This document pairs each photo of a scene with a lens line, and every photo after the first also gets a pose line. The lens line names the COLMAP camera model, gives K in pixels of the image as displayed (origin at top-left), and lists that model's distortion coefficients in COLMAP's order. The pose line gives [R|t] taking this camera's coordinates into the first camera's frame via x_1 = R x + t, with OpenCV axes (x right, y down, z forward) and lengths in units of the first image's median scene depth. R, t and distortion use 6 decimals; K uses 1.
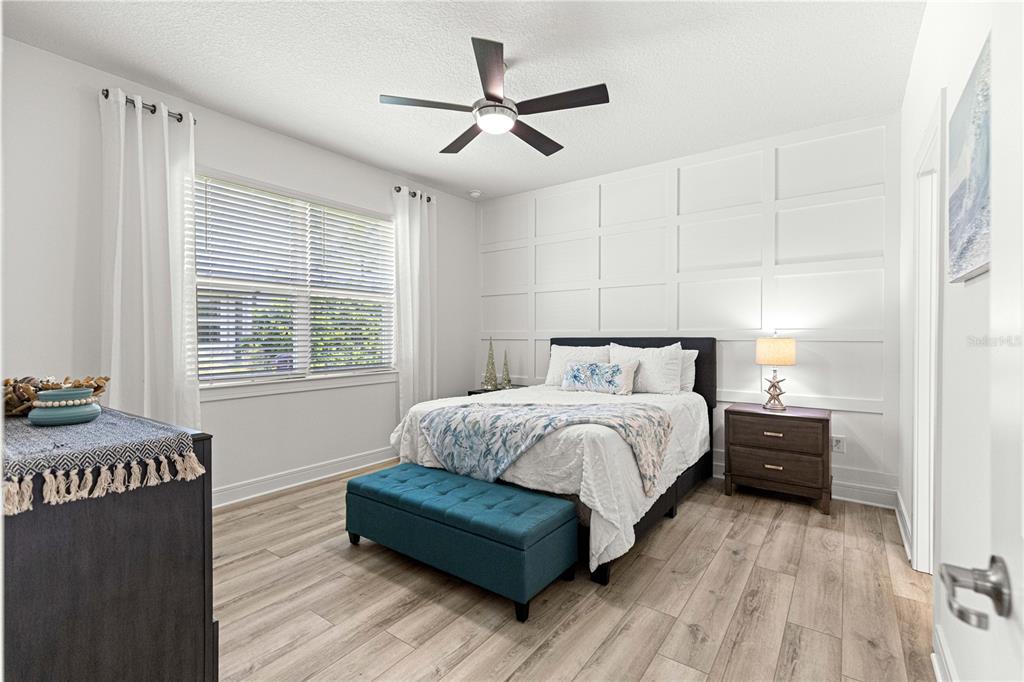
lens RADIAL K [[465.5, 0, 517.5], [0, 465.5, 341.6], [0, 0, 1]] dist [0.011526, -0.001417]
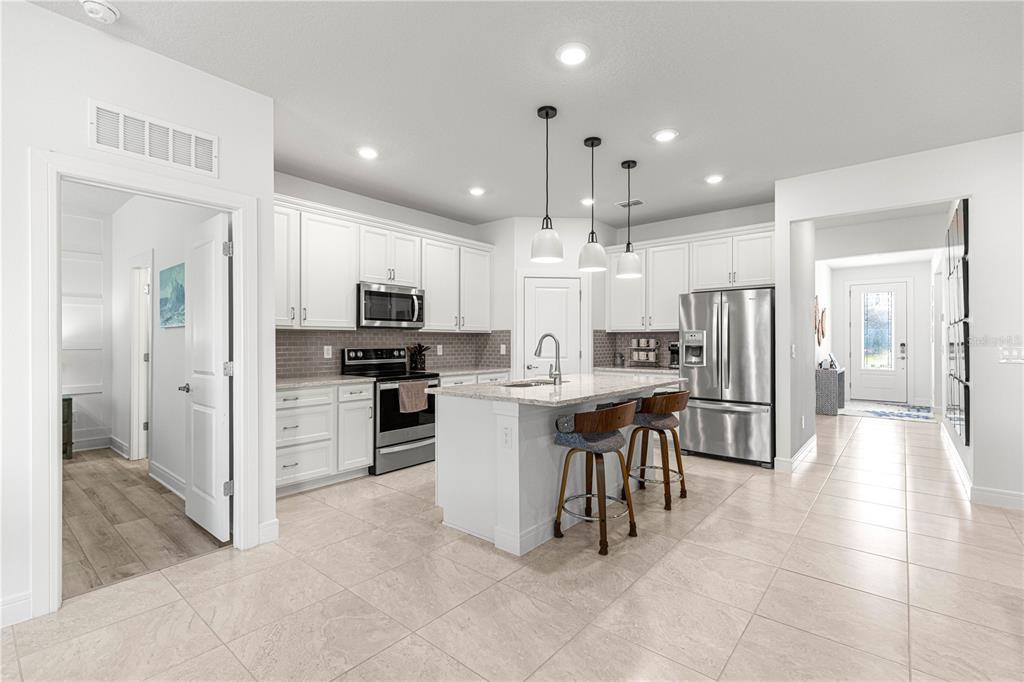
lens RADIAL K [[465.5, 0, 521.4], [0, 465.5, 337.3], [0, 0, 1]] dist [0.011526, -0.001417]
pose [[0.064419, 0.008571, 0.997886, -0.990000], [0.014035, 0.999856, -0.009494, -0.004227], [-0.997824, 0.014617, 0.064290, -0.751454]]
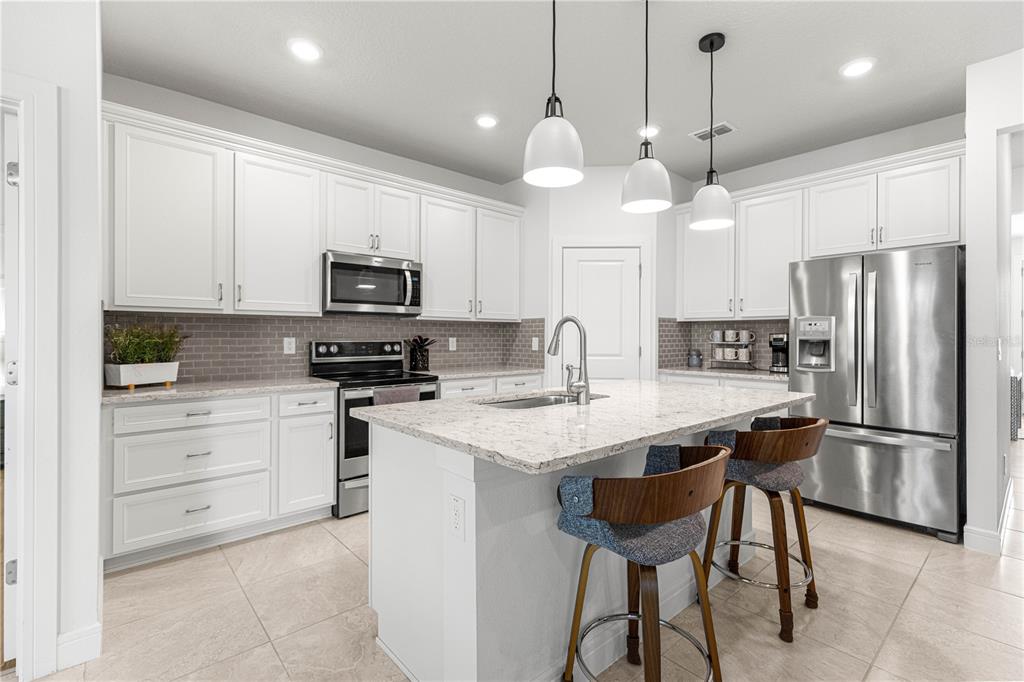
lens RADIAL K [[465.5, 0, 523.0], [0, 465.5, 334.2], [0, 0, 1]] dist [0.011526, -0.001417]
pose [[0.213002, 0.005082, 0.977039, -0.432861], [0.010922, 0.999912, -0.007582, 0.008293], [-0.976991, 0.012286, 0.212927, -0.836742]]
